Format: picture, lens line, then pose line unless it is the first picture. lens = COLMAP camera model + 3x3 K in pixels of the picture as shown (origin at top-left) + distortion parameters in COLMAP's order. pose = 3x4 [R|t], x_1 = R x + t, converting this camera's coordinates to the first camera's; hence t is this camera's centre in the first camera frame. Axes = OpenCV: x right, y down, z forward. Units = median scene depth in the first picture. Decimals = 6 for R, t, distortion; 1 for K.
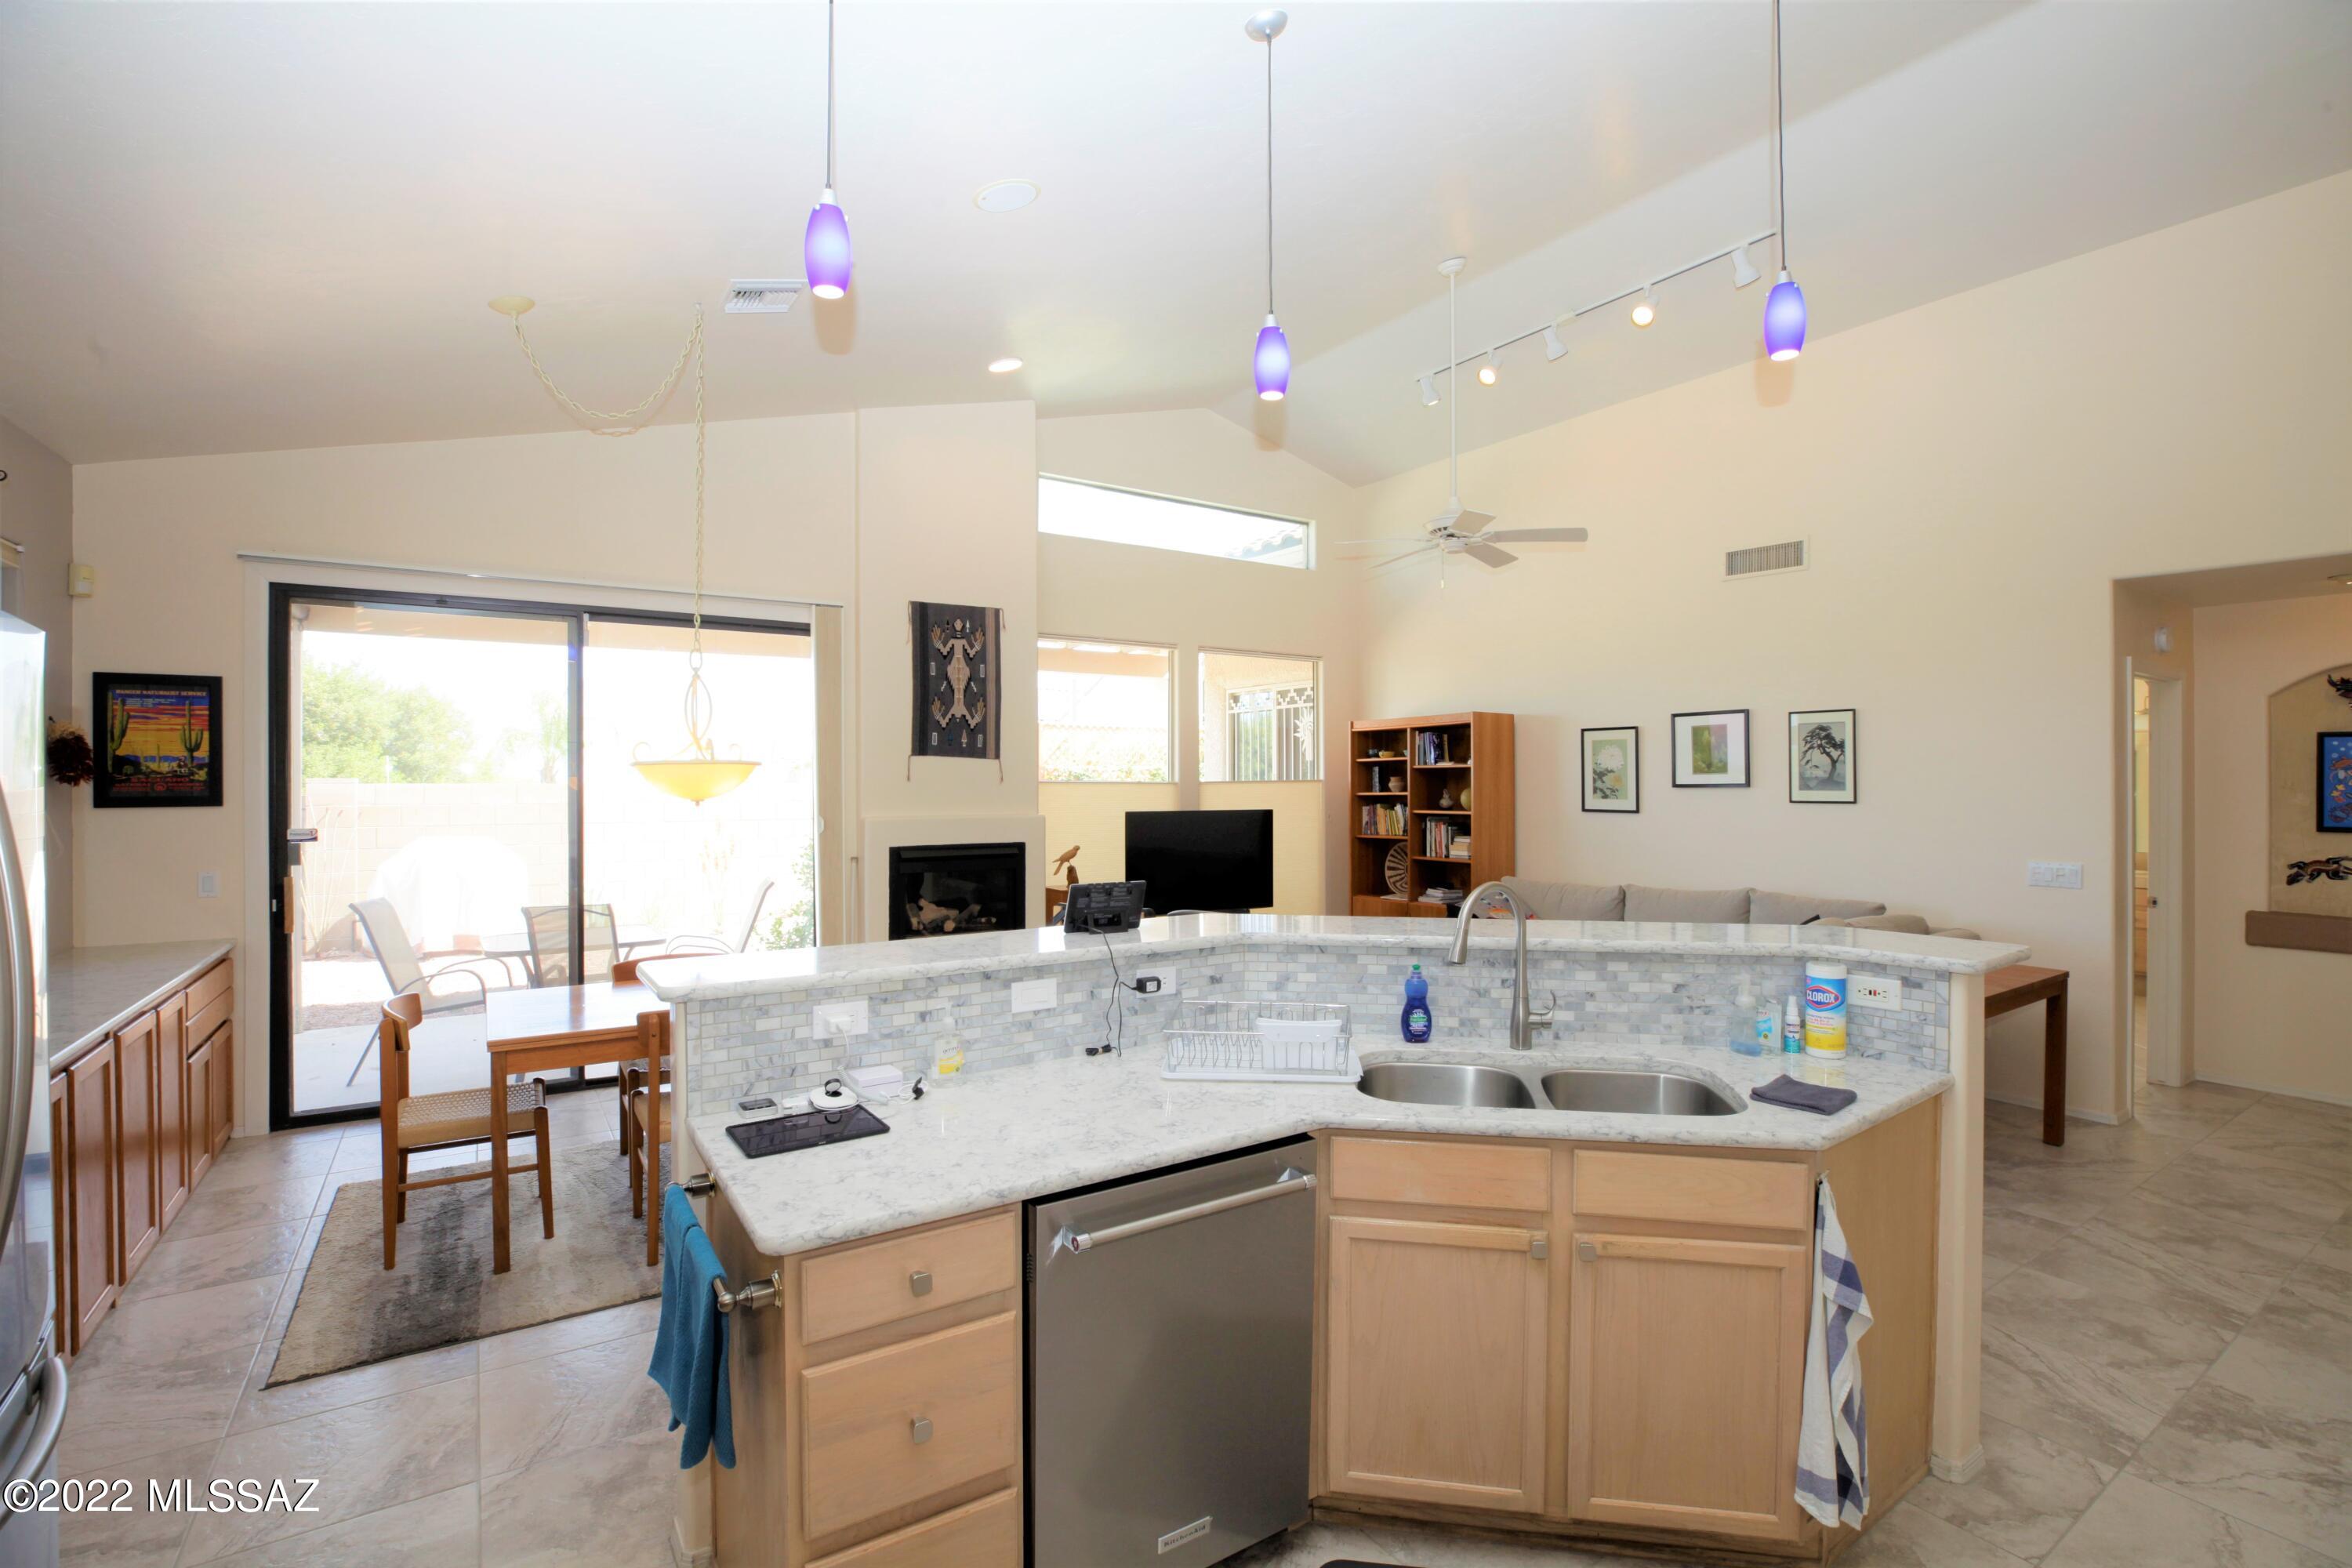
lens RADIAL K [[1076.1, 0, 1184.2], [0, 1076.1, 782.4], [0, 0, 1]] dist [-0.039108, 0.011643]
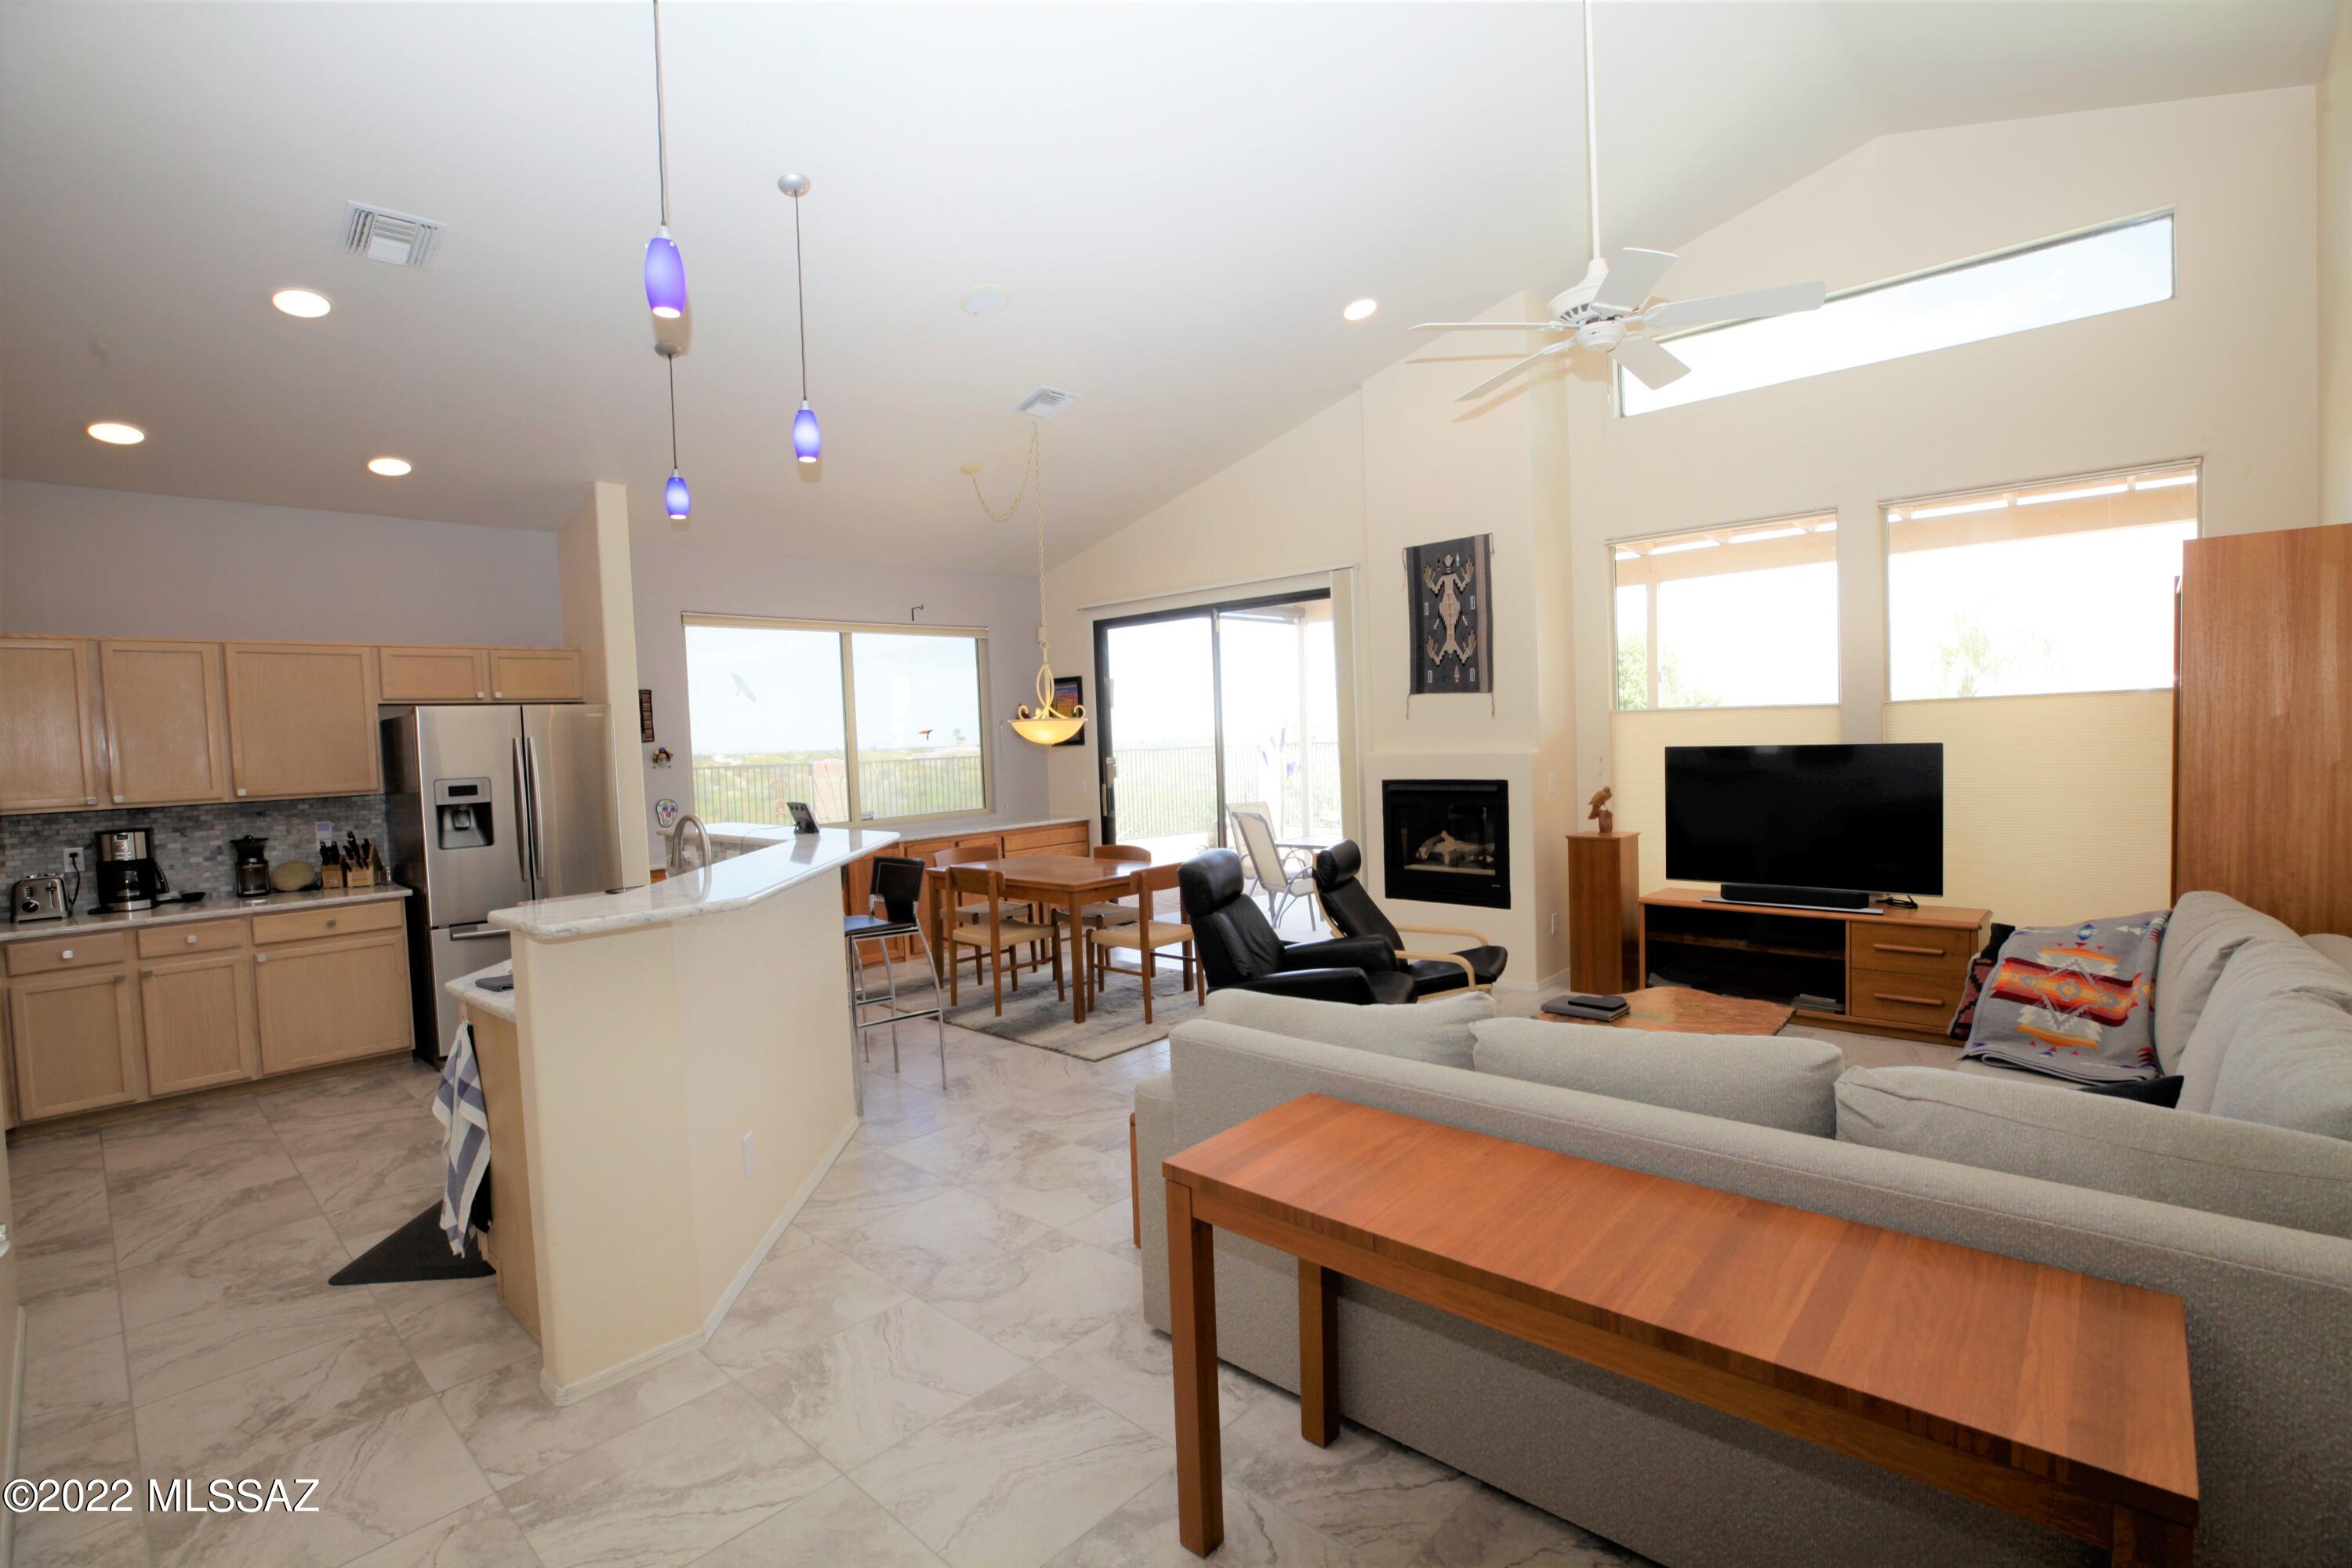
lens RADIAL K [[1085.3, 0, 1185.9], [0, 1085.3, 793.1], [0, 0, 1]] dist [-0.036740, 0.014023]
pose [[0.229833, 0.047873, -0.972052, 0.722877], [0.035524, 0.997711, 0.057536, 0.002842], [0.972581, -0.047755, 0.227607, 0.522723]]
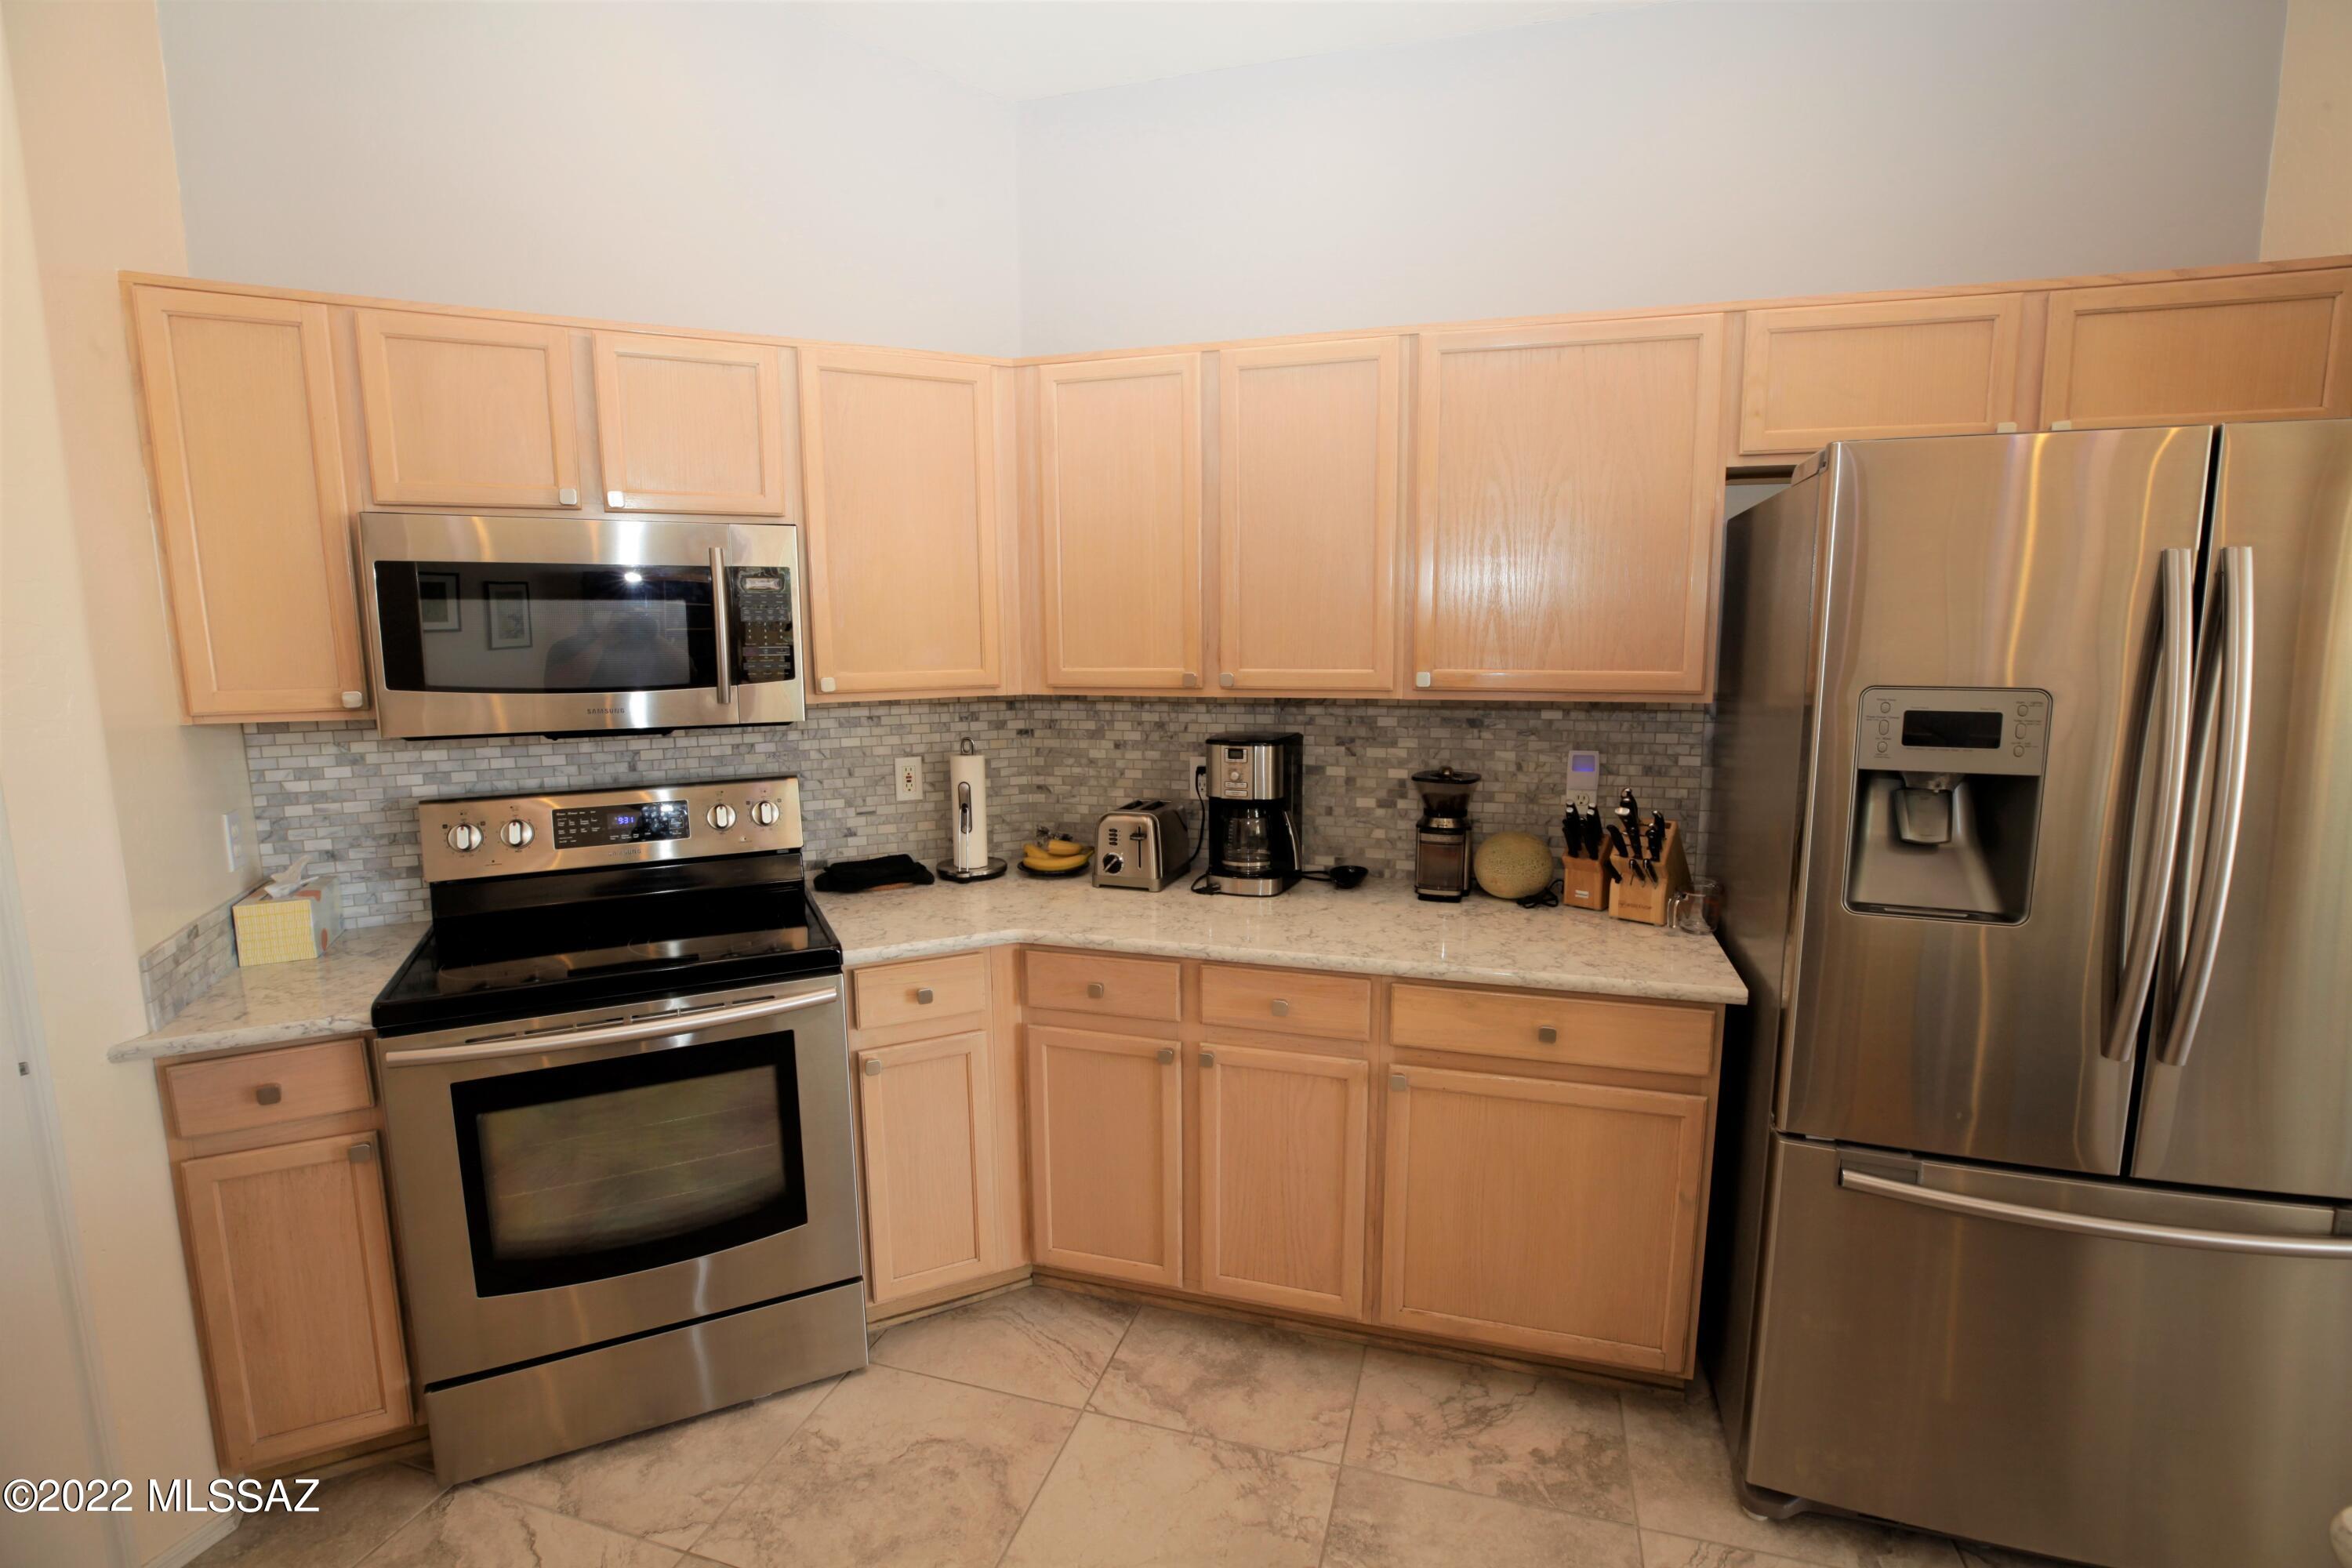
lens RADIAL K [[1076.1, 0, 1184.2], [0, 1076.1, 782.4], [0, 0, 1]] dist [-0.039108, 0.011643]
pose [[-0.770327, 0.098447, -0.630004, 0.072301], [0.007150, 0.989281, 0.145848, 0.004407], [0.637609, 0.107846, -0.762774, 0.239398]]
